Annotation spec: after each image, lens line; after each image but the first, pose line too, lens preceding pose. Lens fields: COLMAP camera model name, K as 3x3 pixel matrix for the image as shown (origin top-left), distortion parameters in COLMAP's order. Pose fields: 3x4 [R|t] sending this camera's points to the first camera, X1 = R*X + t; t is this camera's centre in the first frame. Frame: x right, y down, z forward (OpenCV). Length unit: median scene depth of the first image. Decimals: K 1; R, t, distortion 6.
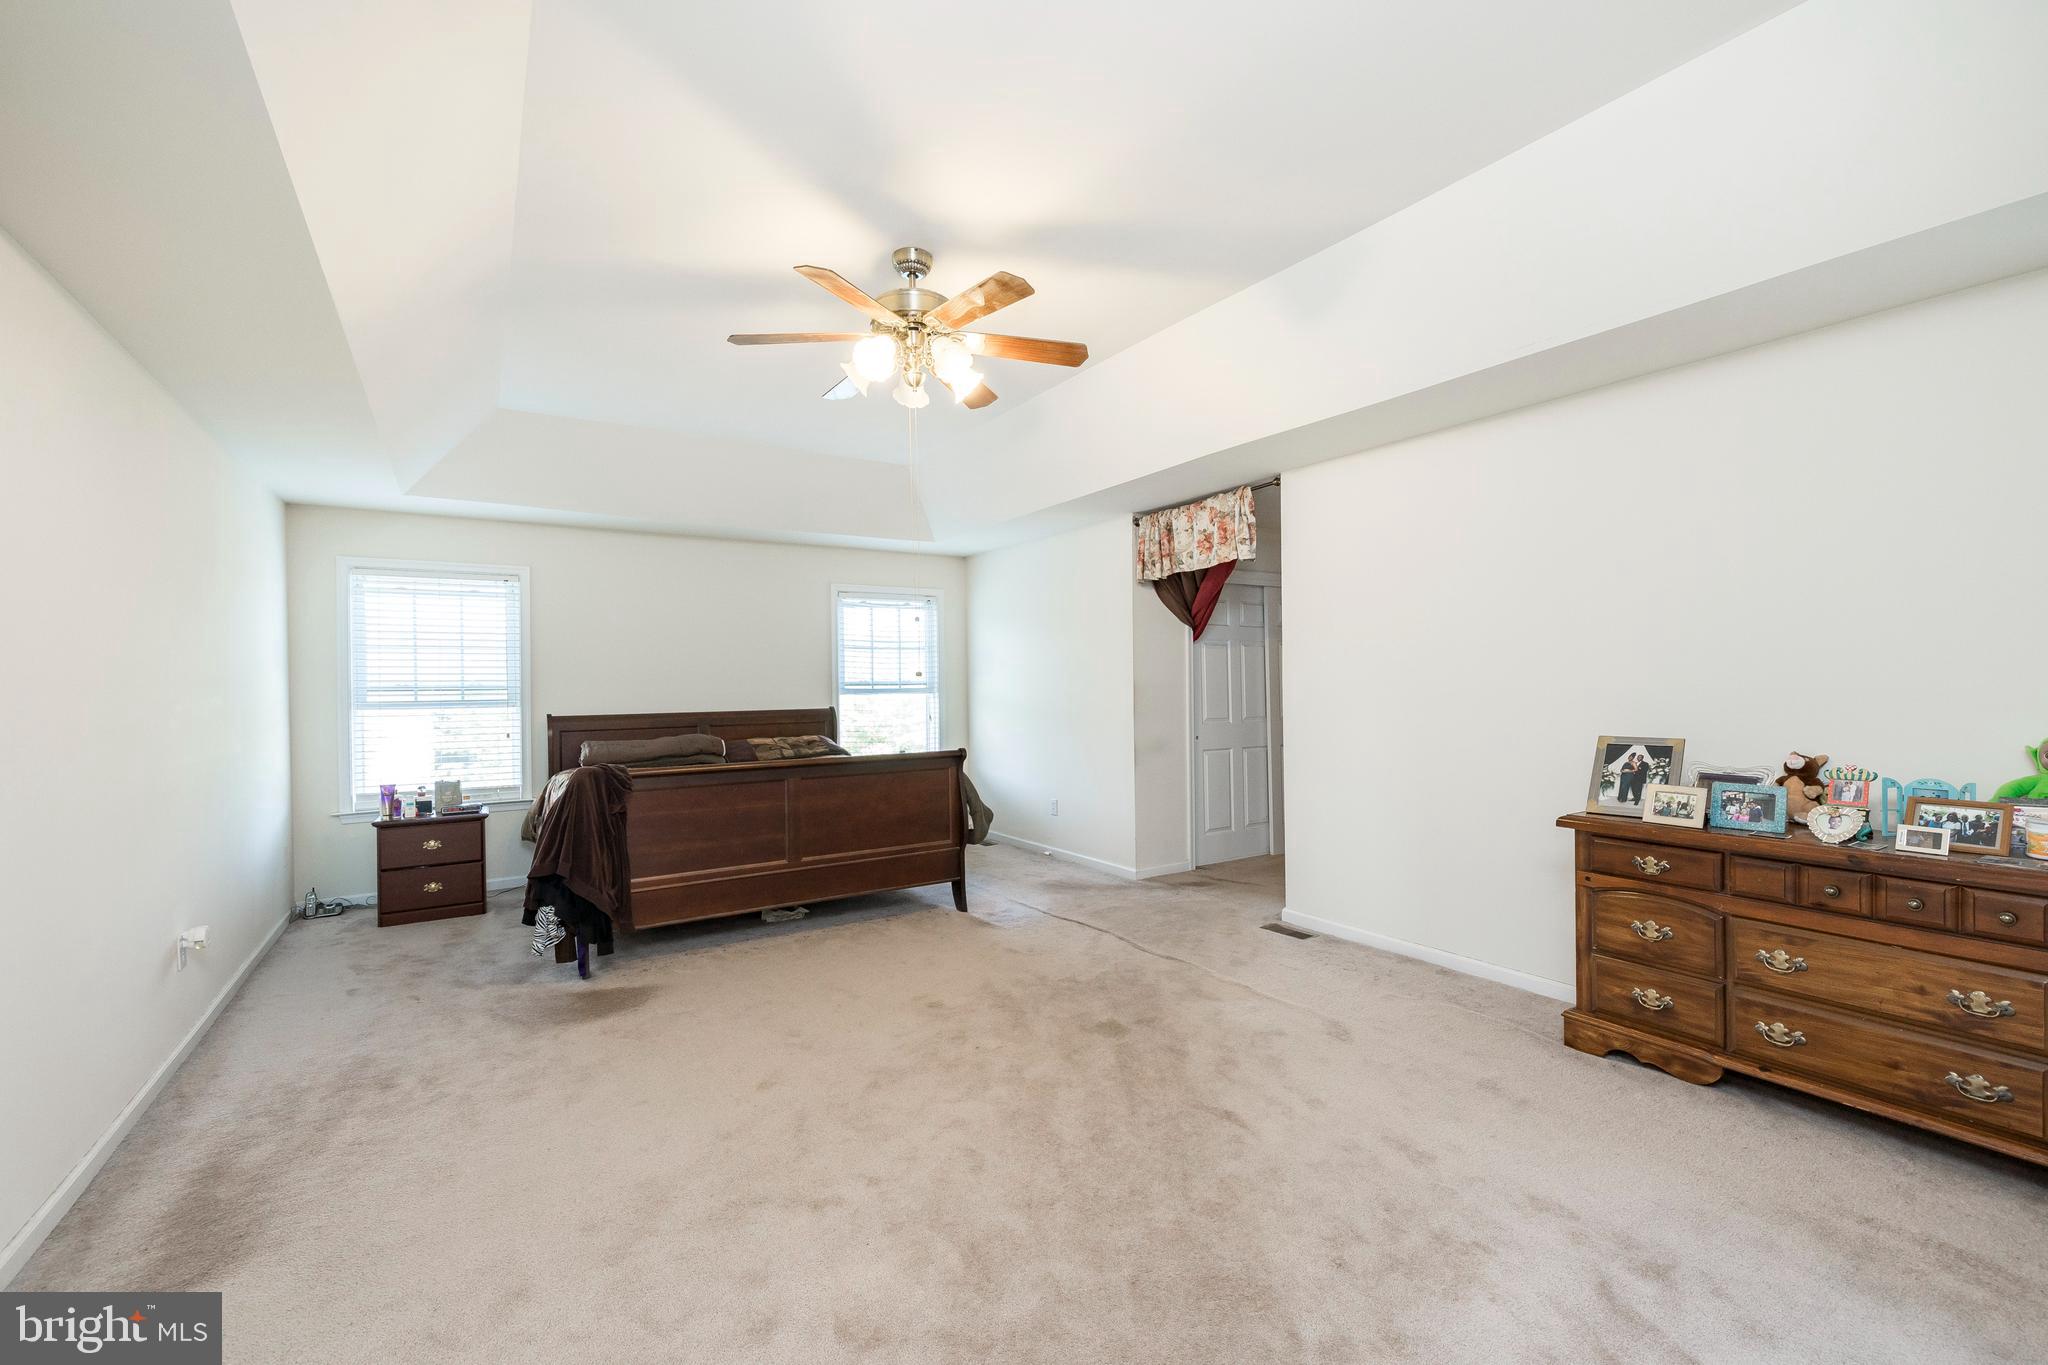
lens RADIAL K [[851.8, 0, 1030.2], [0, 851.8, 687.7], [0, 0, 1]] dist [-0.001055, 0.000453]
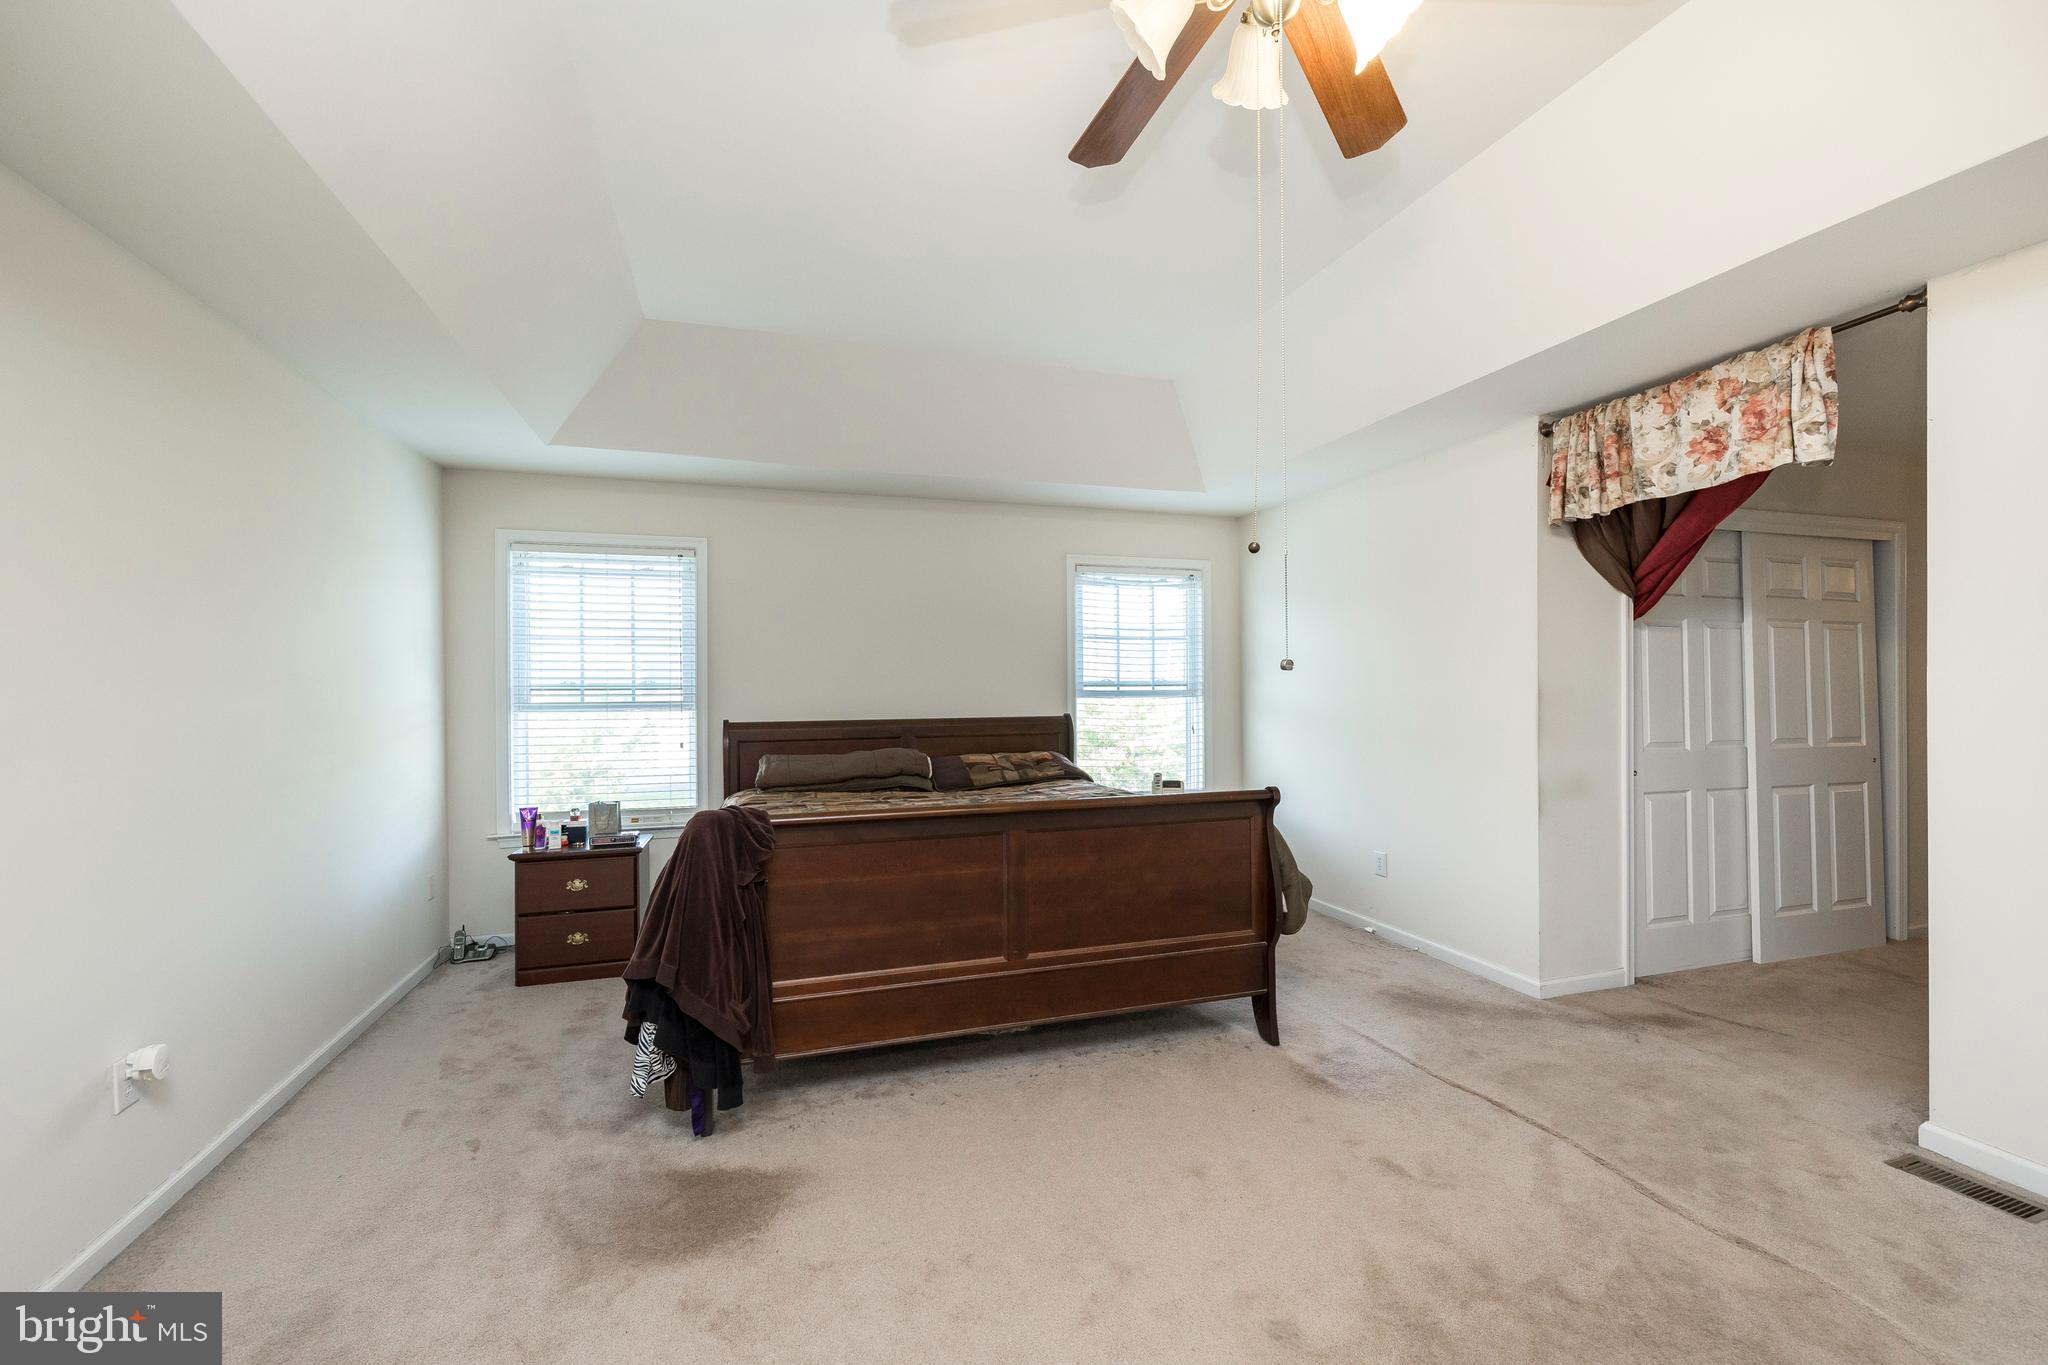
lens RADIAL K [[851.8, 0, 1023.5], [0, 851.8, 680.8], [0, 0, 1]] dist [-0.001055, 0.000453]
pose [[0.964043, 0.004697, -0.265706, -0.090187], [-0.006871, 0.999950, -0.007253, -0.002469], [0.265658, 0.008818, 0.964027, 0.335926]]
